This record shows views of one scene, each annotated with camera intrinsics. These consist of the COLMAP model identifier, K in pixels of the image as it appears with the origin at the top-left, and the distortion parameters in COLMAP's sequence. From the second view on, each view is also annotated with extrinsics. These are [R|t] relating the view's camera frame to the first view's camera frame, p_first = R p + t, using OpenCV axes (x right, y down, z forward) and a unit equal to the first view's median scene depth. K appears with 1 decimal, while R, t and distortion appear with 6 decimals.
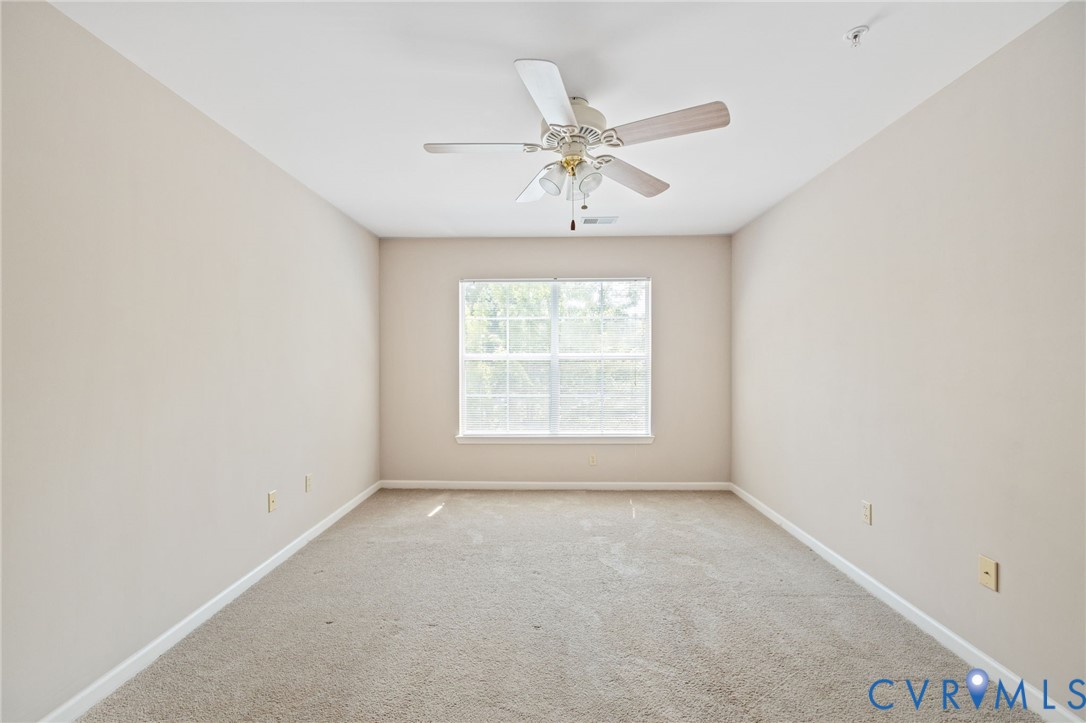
lens RADIAL K [[463.1, 0, 542.9], [0, 463.1, 363.1], [0, 0, 1]] dist [0.003866, 0.000063]
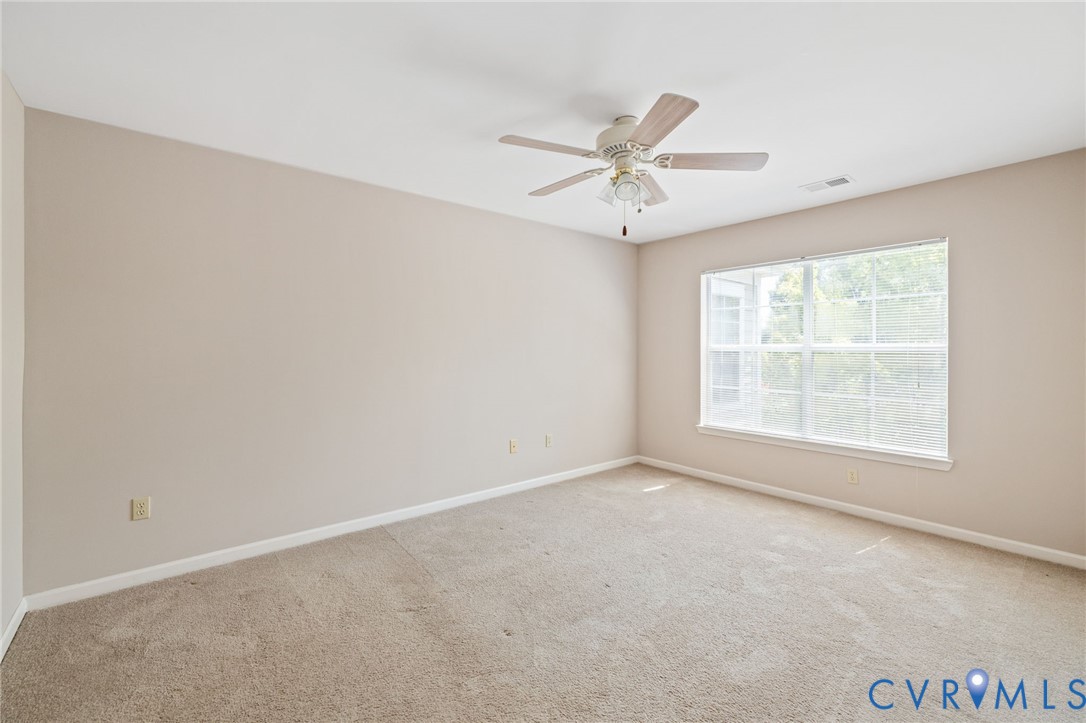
lens RADIAL K [[463.1, 0, 529.8], [0, 463.1, 349.0], [0, 0, 1]] dist [0.003866, 0.000063]
pose [[0.652190, 0.005298, -0.758037, 0.379001], [-0.010151, 0.999947, -0.001745, -0.005660], [0.757987, 0.008833, 0.652210, 0.054237]]
